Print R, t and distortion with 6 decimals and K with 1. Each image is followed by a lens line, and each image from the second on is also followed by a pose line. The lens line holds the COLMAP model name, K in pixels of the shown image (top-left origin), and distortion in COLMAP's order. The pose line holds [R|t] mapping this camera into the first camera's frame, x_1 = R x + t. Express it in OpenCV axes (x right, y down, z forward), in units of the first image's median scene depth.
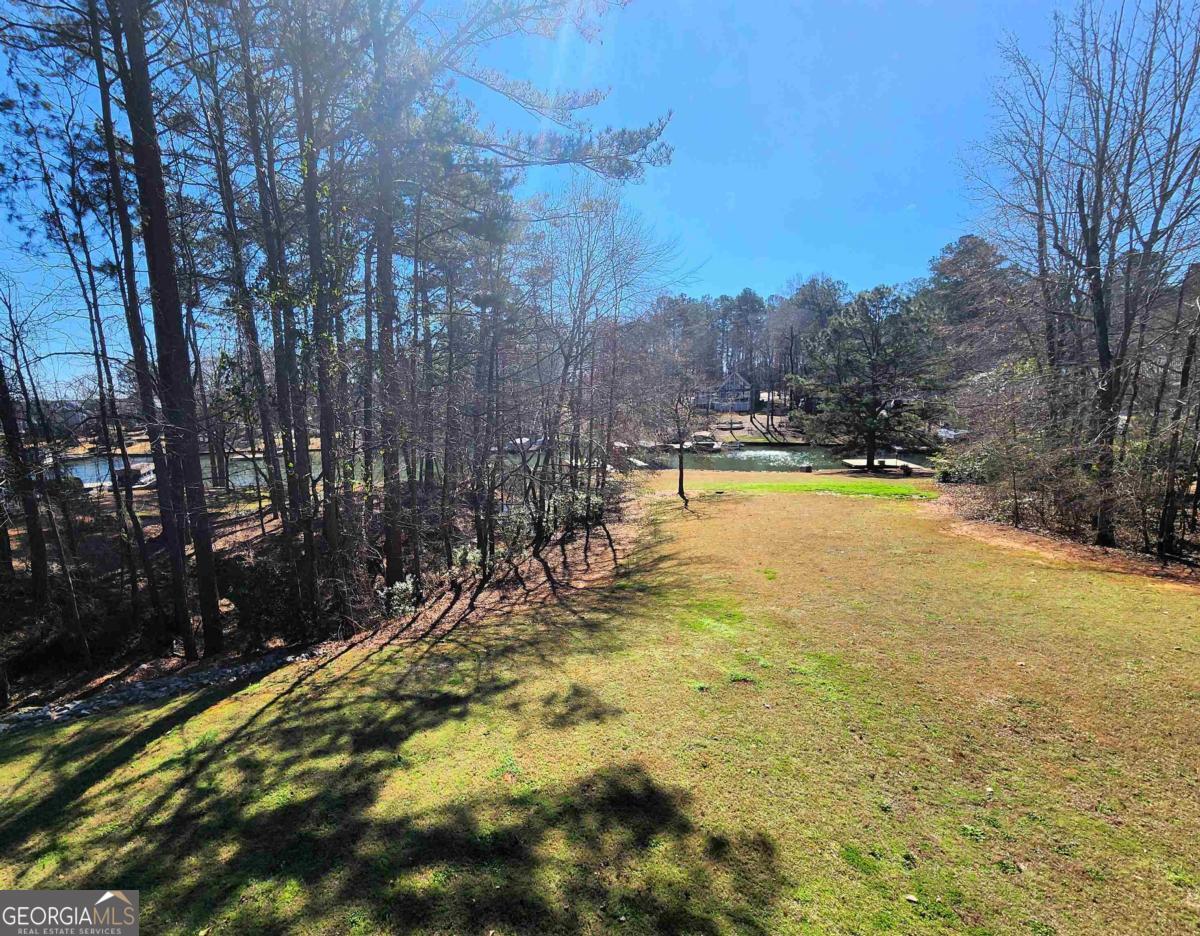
lens RADIAL K [[588.0, 0, 600.0], [0, 588.0, 468.0], [0, 0, 1]] dist [0.005334, -0.001186]
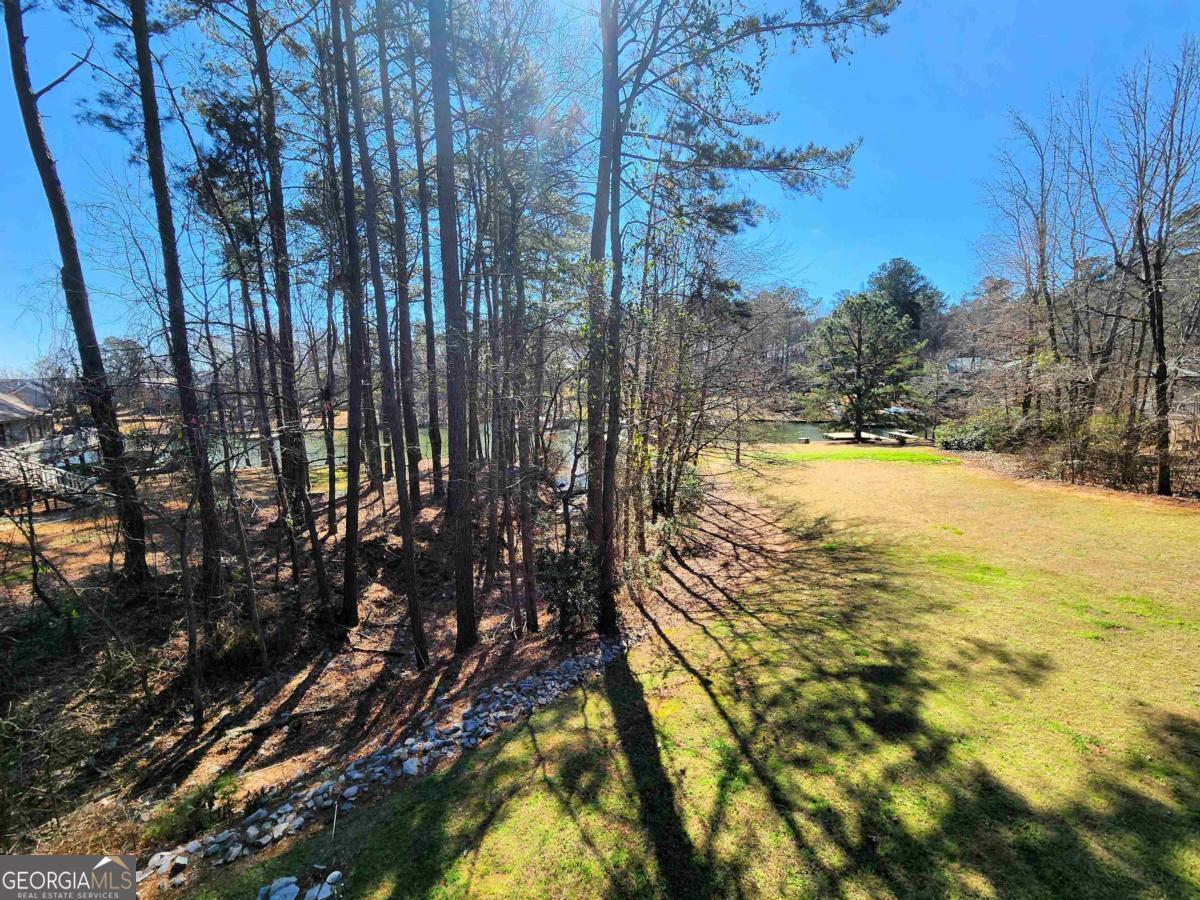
lens RADIAL K [[492.8, 0, 600.0], [0, 492.8, 450.0], [0, 0, 1]] dist [-0.001611, 0.000228]
pose [[0.982335, -0.019475, 0.186113, -0.517003], [0.017606, 0.999777, 0.011687, 0.000484], [-0.186299, -0.008204, 0.982459, 0.165263]]
